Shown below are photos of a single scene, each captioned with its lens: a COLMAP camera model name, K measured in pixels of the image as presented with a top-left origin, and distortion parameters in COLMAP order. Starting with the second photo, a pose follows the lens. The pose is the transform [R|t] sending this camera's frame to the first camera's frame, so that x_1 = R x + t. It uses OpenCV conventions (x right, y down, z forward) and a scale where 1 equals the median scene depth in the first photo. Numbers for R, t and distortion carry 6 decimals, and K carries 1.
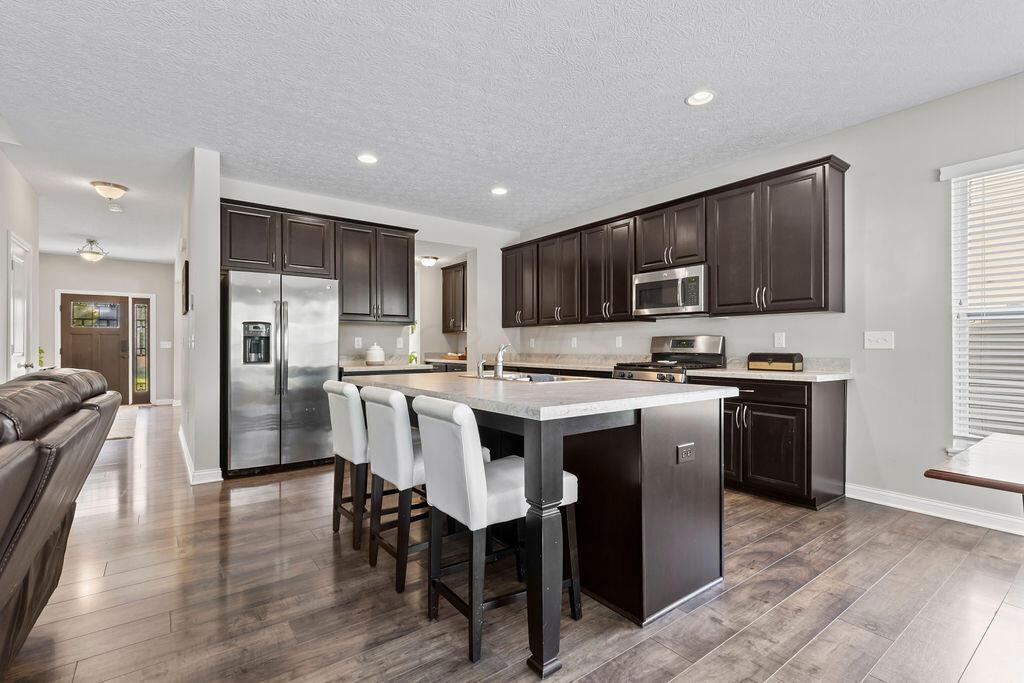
lens RADIAL K [[474.0, 0, 518.9], [0, 474.0, 344.2], [0, 0, 1]] dist [0.011471, -0.001640]
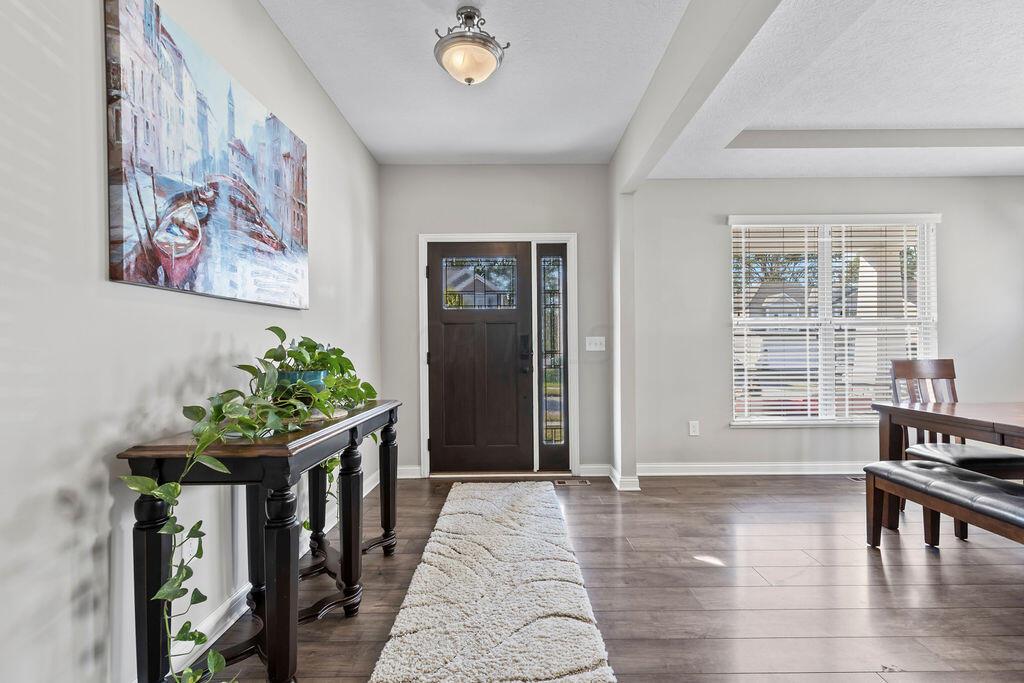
lens RADIAL K [[474.0, 0, 518.8], [0, 474.0, 348.1], [0, 0, 1]] dist [0.011471, -0.001640]
pose [[0.801350, -0.007248, -0.598153, -1.166705], [0.008042, 0.999967, -0.001343, 0.011342], [0.598142, -0.003734, 0.801381, 1.313813]]
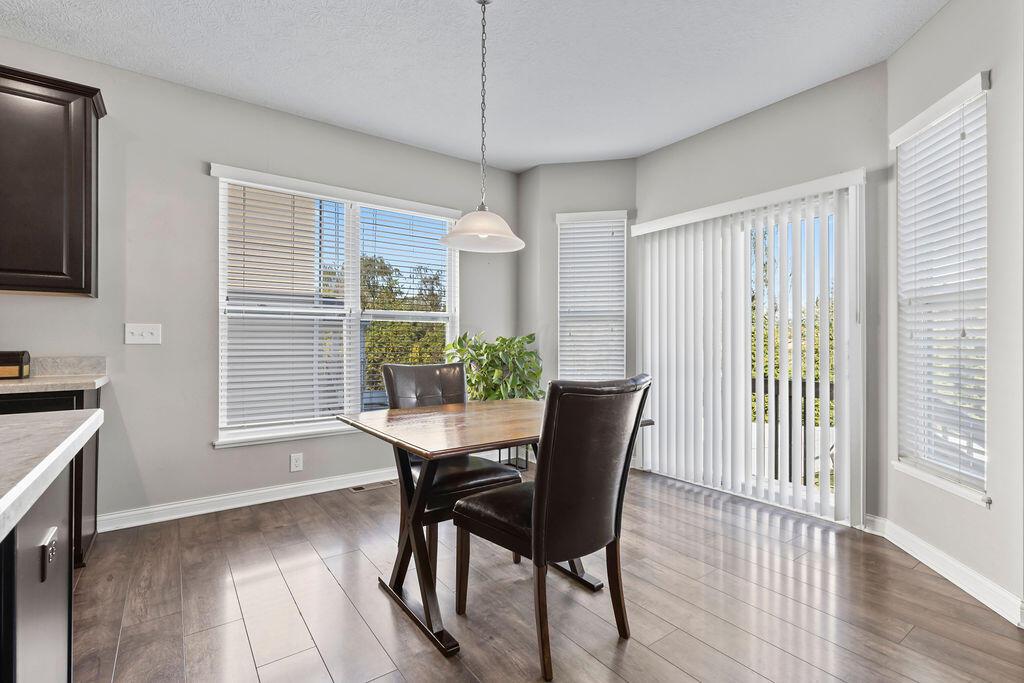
lens RADIAL K [[474.0, 0, 517.3], [0, 474.0, 339.8], [0, 0, 1]] dist [0.011471, -0.001640]
pose [[0.016648, 0.003626, 0.999855, -0.074674], [-0.006116, 0.999975, -0.003524, 0.001044], [-0.999843, -0.006057, 0.016670, 0.250790]]
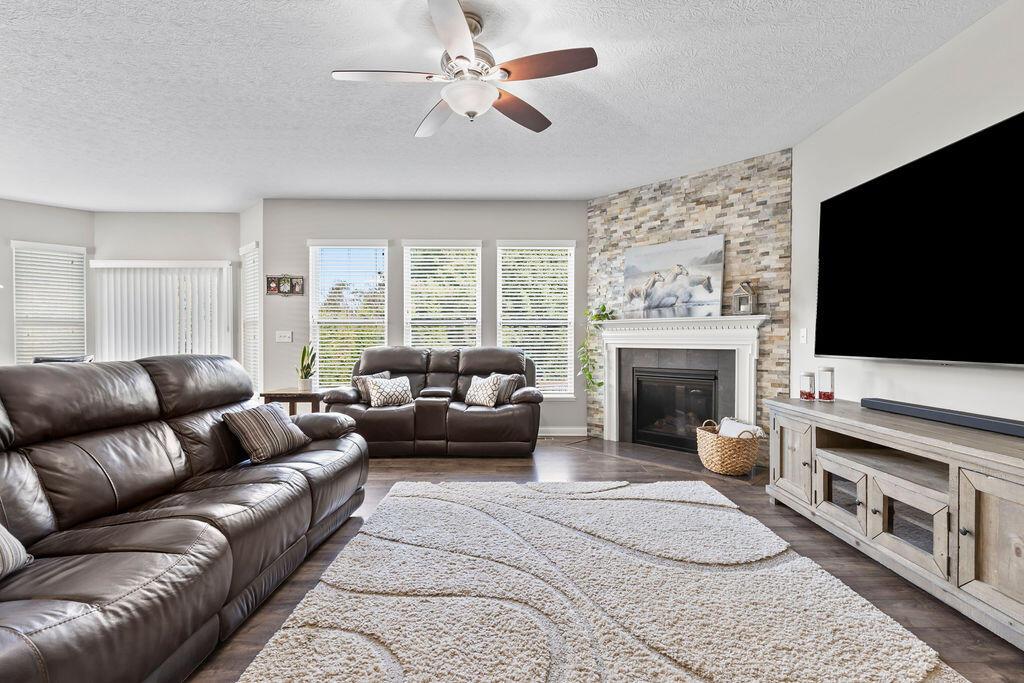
lens RADIAL K [[474.0, 0, 512.5], [0, 474.0, 336.7], [0, 0, 1]] dist [0.011471, -0.001640]
pose [[-0.800355, 0.008514, 0.599465, -0.908310], [0.000702, 0.999912, -0.013264, 0.005767], [-0.599525, -0.010195, -0.800291, 0.407040]]
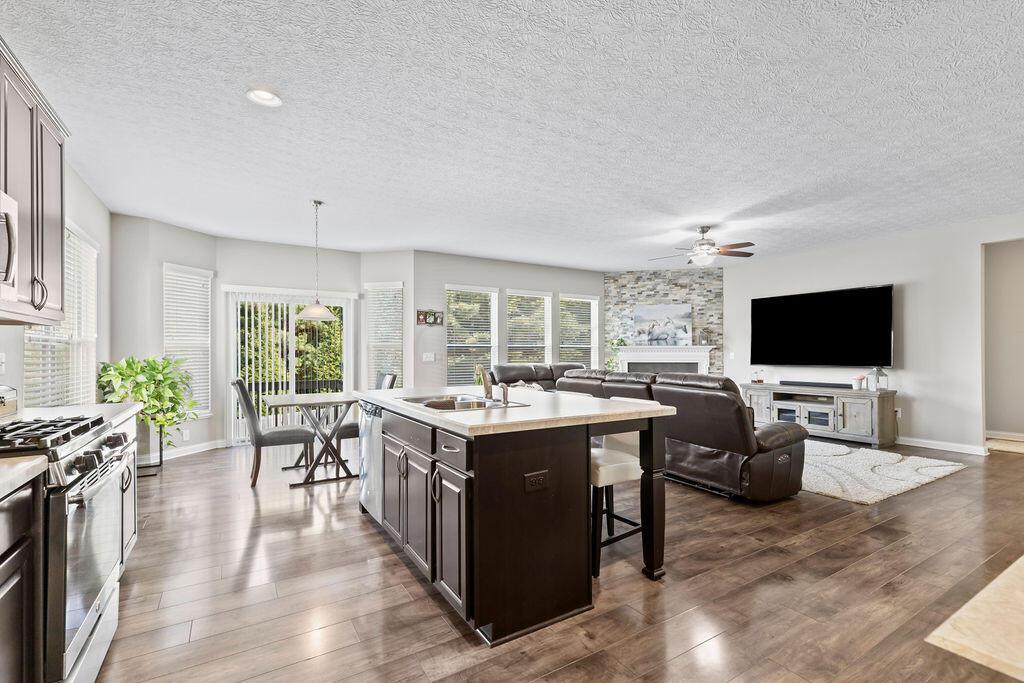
lens RADIAL K [[474.0, 0, 511.4], [0, 474.0, 352.3], [0, 0, 1]] dist [0.011471, -0.001640]
pose [[-0.995280, 0.006401, 0.096836, -0.115041], [0.006178, 0.999978, -0.002601, -0.021693], [-0.096850, -0.001991, -0.995297, 1.372303]]
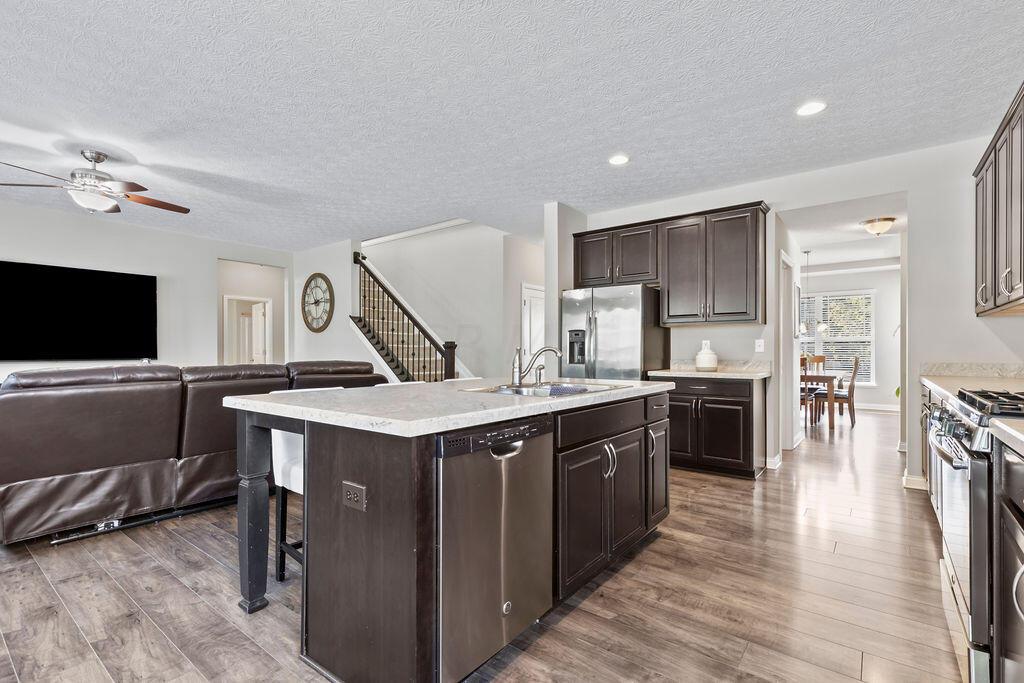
lens RADIAL K [[474.0, 0, 520.3], [0, 474.0, 349.0], [0, 0, 1]] dist [0.011471, -0.001640]
pose [[0.261812, -0.001368, -0.965118, 0.567318], [0.001659, 0.999998, -0.000967, 0.002679], [0.965117, -0.001348, 0.261814, 0.535527]]
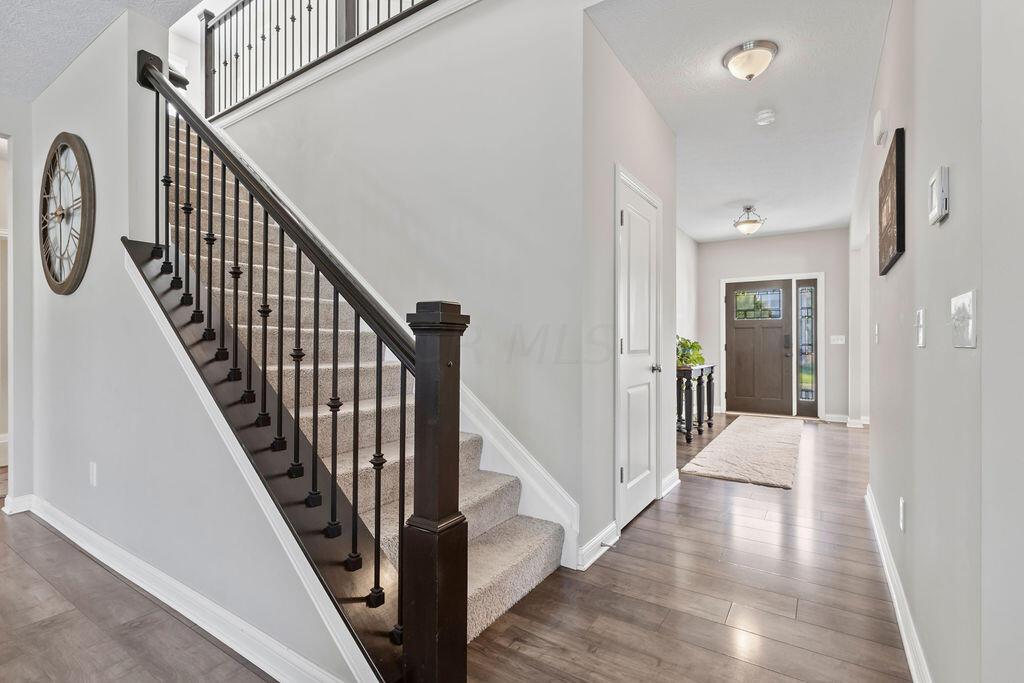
lens RADIAL K [[474.0, 0, 514.6], [0, 474.0, 339.7], [0, 0, 1]] dist [0.011471, -0.001640]
pose [[0.337774, -0.001332, -0.941226, -0.489800], [-0.000483, 0.999999, -0.001589, 0.004826], [0.941227, 0.000991, 0.337773, 0.638607]]
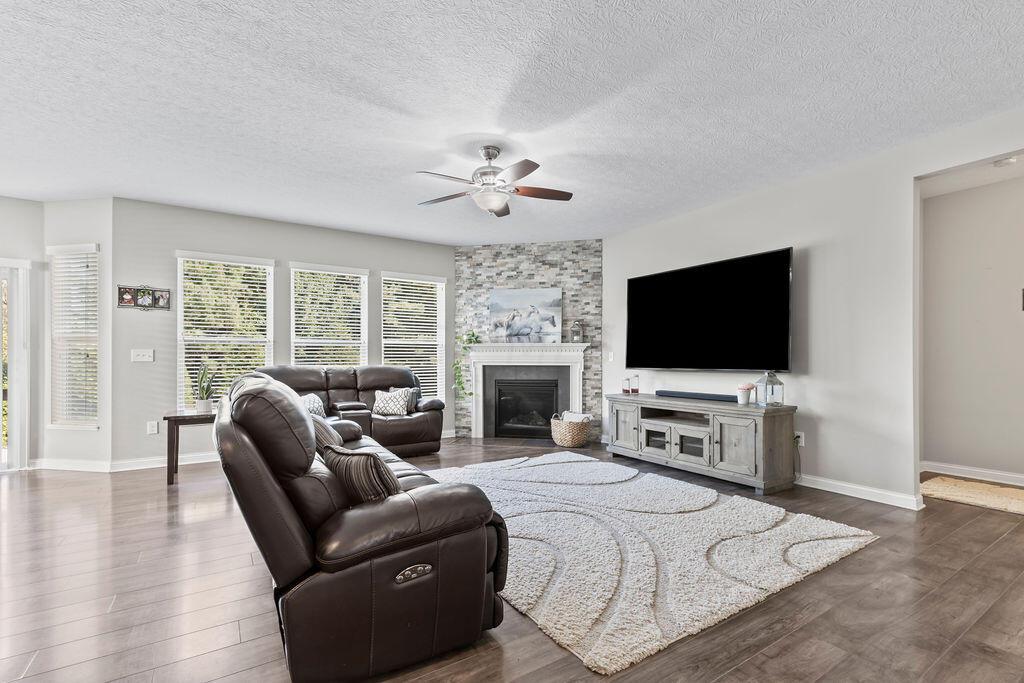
lens RADIAL K [[474.0, 0, 521.5], [0, 474.0, 354.6], [0, 0, 1]] dist [0.011471, -0.001640]
pose [[-0.997661, 0.004138, 0.068233, -0.641348], [0.003333, 0.999924, -0.011902, 0.003075], [-0.068277, -0.011646, -0.997598, 0.826466]]
